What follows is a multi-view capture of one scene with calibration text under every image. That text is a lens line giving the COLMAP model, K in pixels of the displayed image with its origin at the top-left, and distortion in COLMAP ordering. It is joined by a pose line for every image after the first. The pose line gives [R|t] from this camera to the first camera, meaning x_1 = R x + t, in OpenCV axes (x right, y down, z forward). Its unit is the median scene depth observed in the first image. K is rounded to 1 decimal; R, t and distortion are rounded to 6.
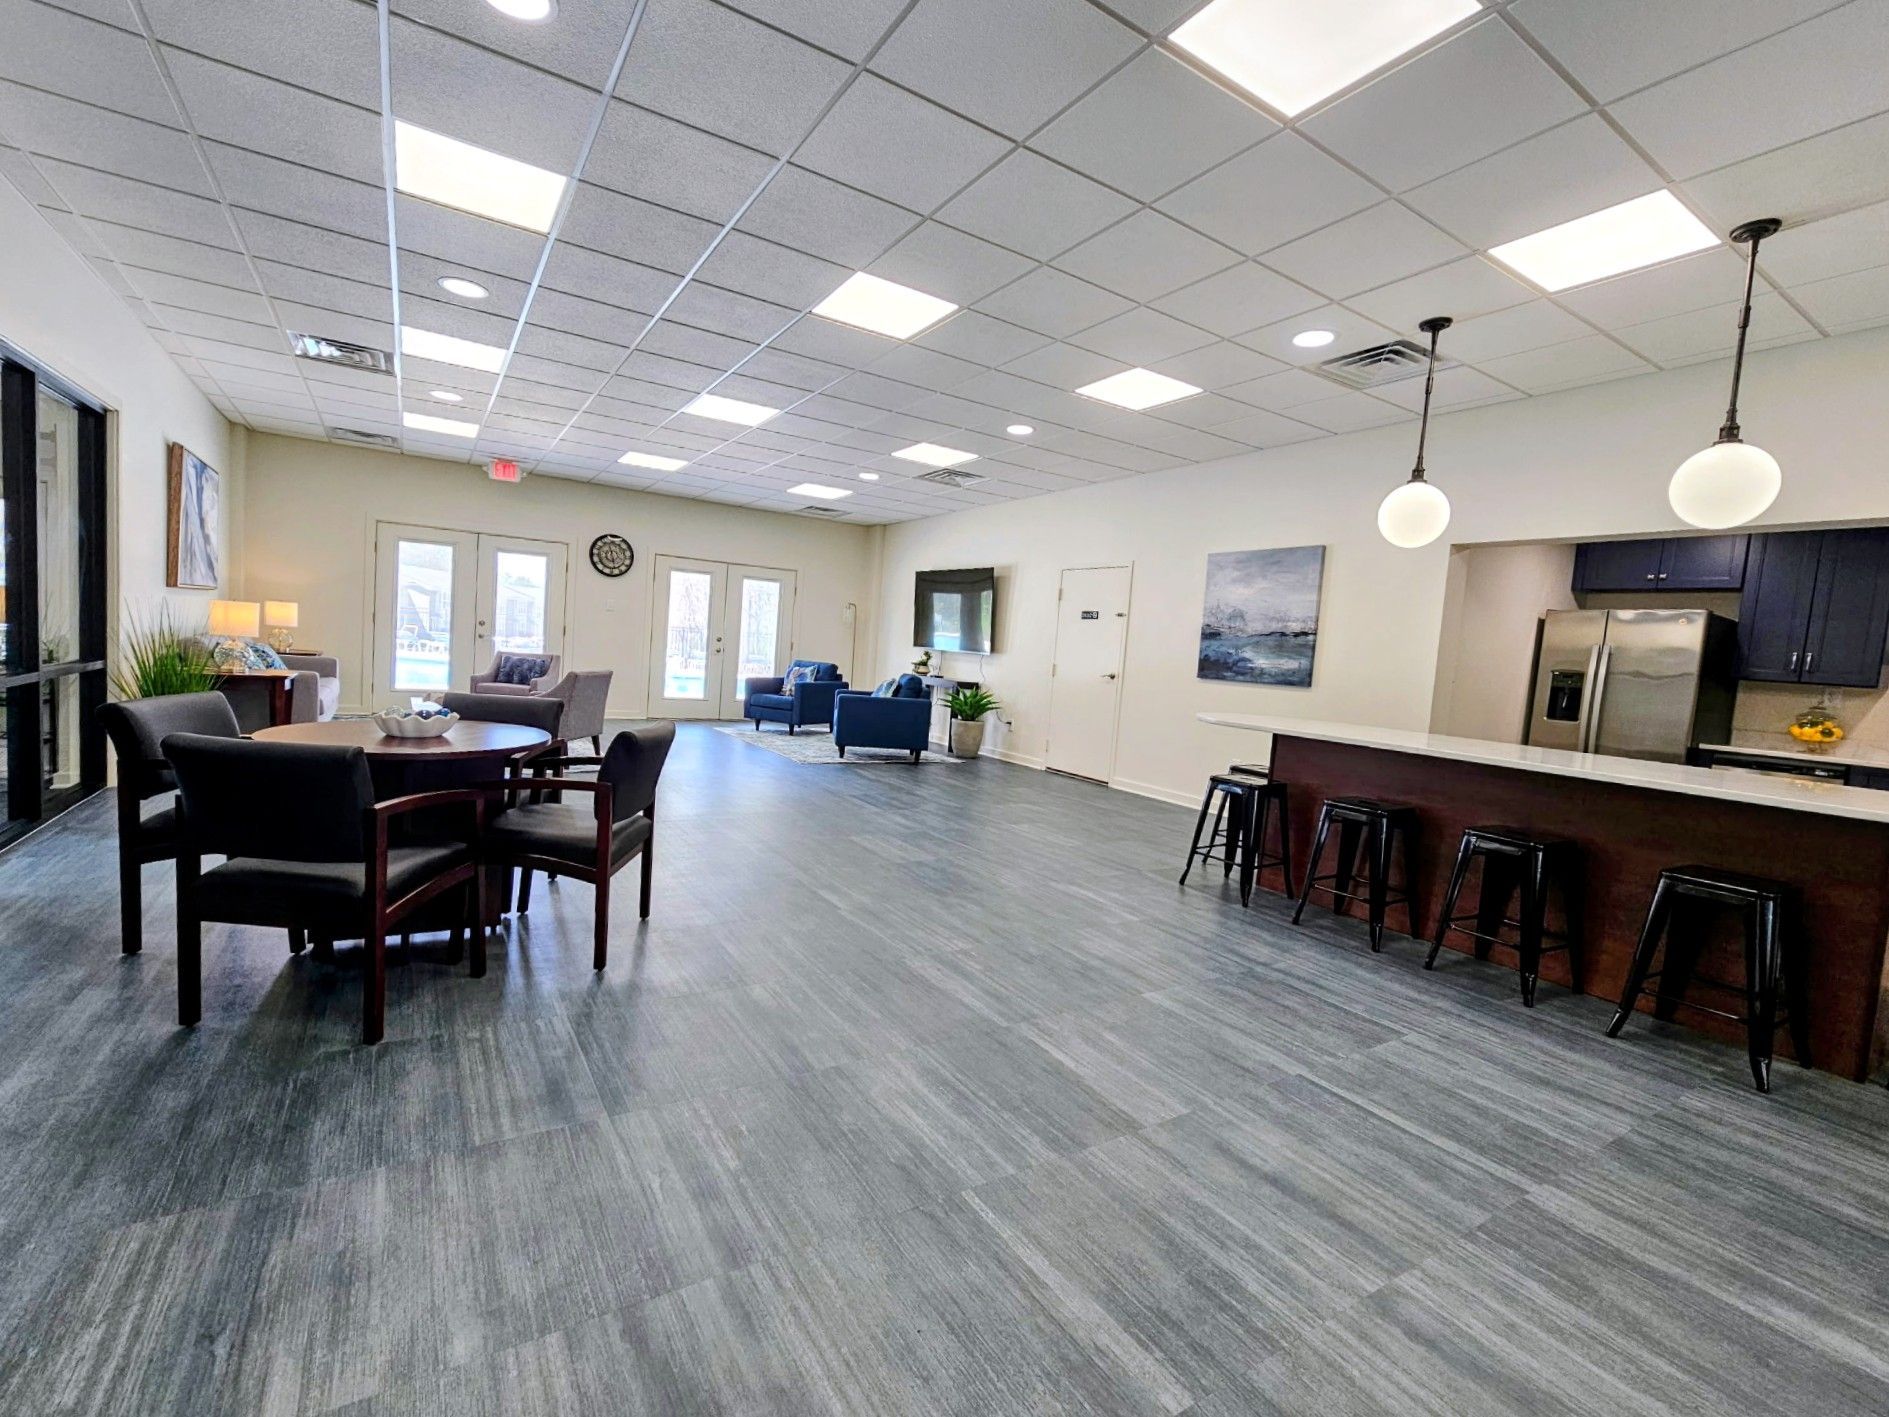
lens RADIAL K [[777.8, 0, 944.5], [0, 777.8, 708.5], [0, 0, 1]] dist [-0.009142, 0.000044]
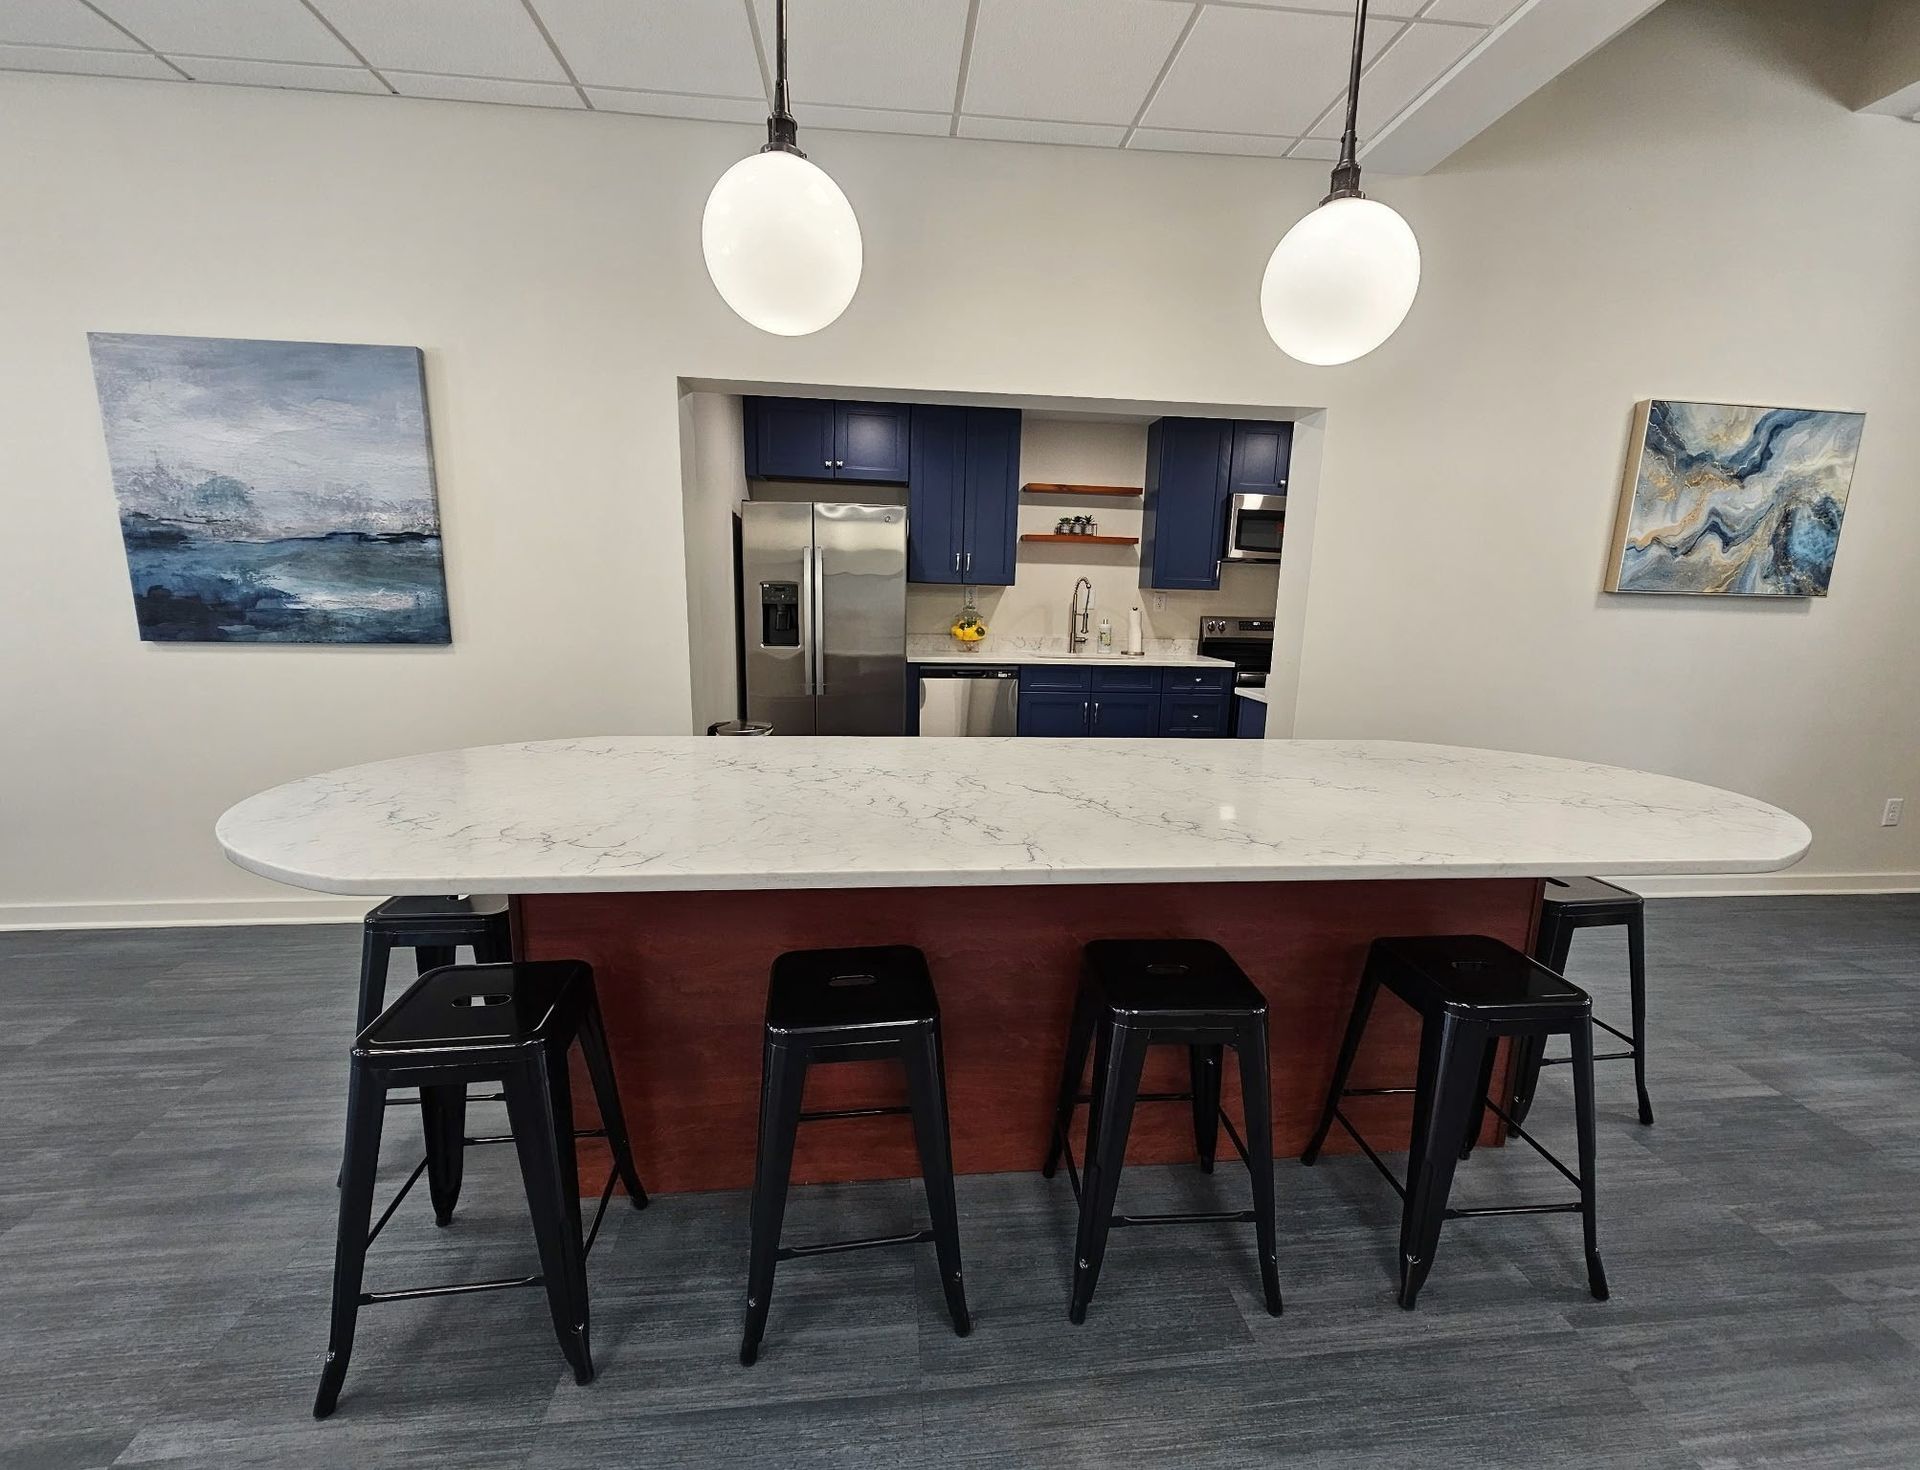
lens RADIAL K [[800.4, 0, 960.0], [0, 800.4, 735.0], [0, 0, 1]] dist [0.000506, 0.000457]
pose [[0.430724, -0.226486, 0.873602, 0.140598], [0.081535, 0.973805, 0.212264, -0.053059], [-0.898793, -0.020198, 0.437908, 0.462151]]
